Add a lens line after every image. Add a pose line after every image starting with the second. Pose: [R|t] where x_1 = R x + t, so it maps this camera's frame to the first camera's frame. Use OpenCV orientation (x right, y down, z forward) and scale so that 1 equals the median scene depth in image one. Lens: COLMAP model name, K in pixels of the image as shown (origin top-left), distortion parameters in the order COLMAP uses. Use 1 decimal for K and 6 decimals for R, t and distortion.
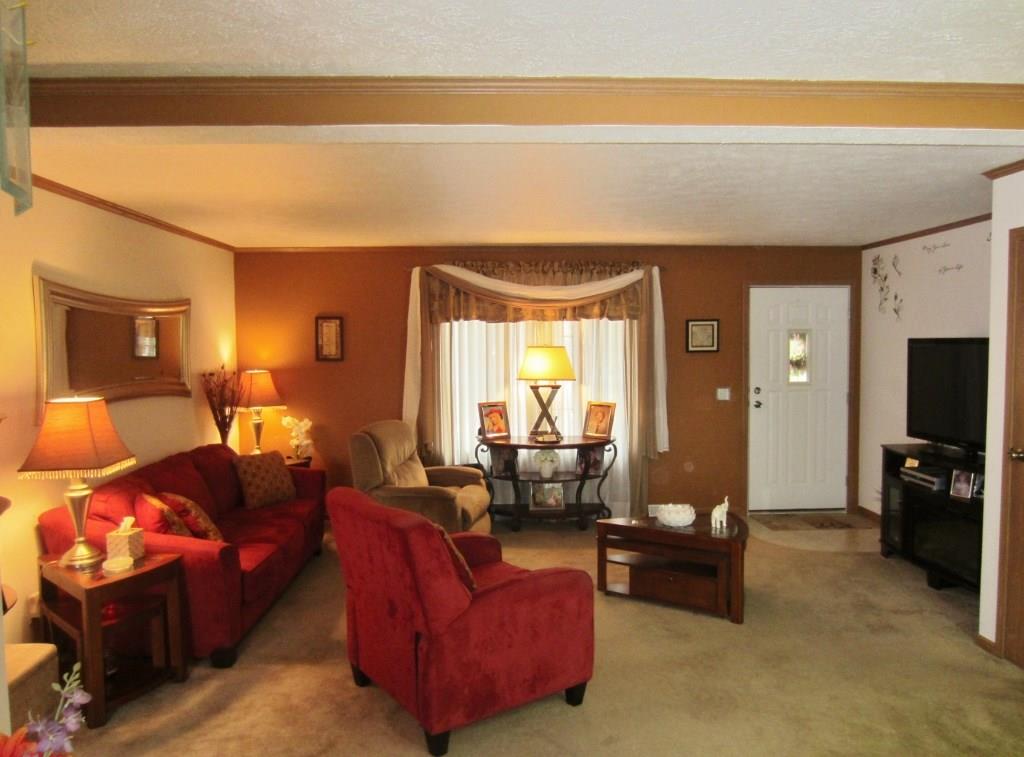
lens RADIAL K [[724.4, 0, 539.1], [0, 724.4, 376.1], [0, 0, 1]] dist [-0.043645, 0.018406]
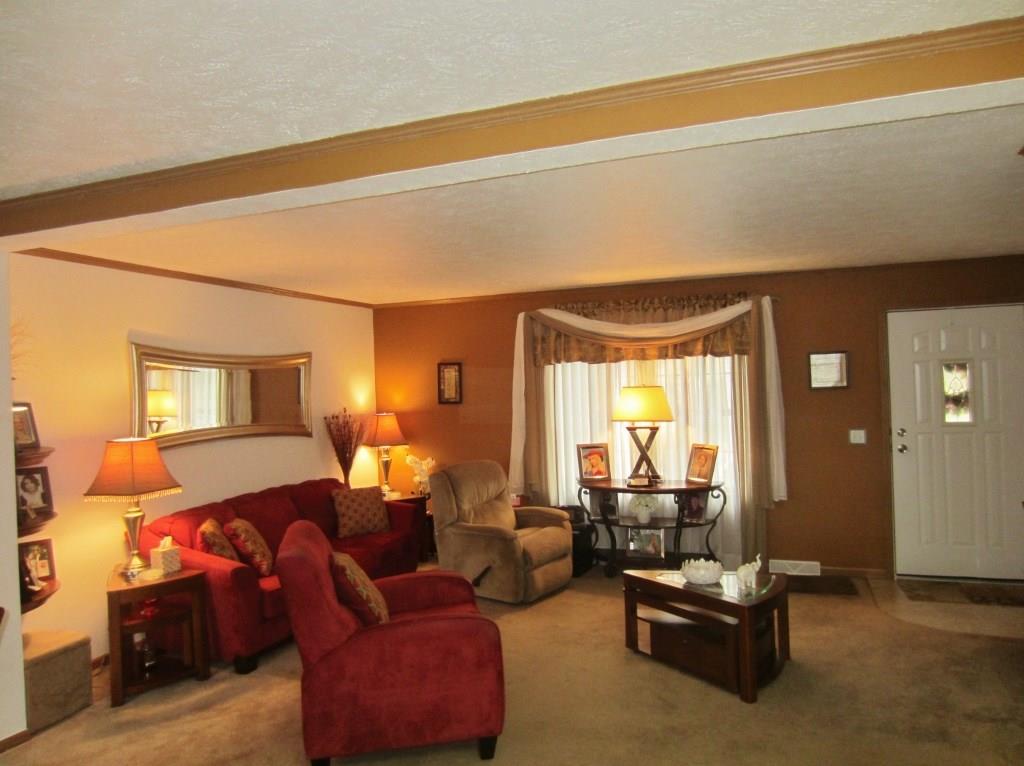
lens RADIAL K [[724.4, 0, 539.6], [0, 724.4, 380.5], [0, 0, 1]] dist [-0.043645, 0.018406]
pose [[0.923111, -0.024236, -0.383769, 0.253424], [0.005731, 0.998768, -0.049291, -0.002087], [0.384491, 0.043302, 0.922113, 0.057375]]
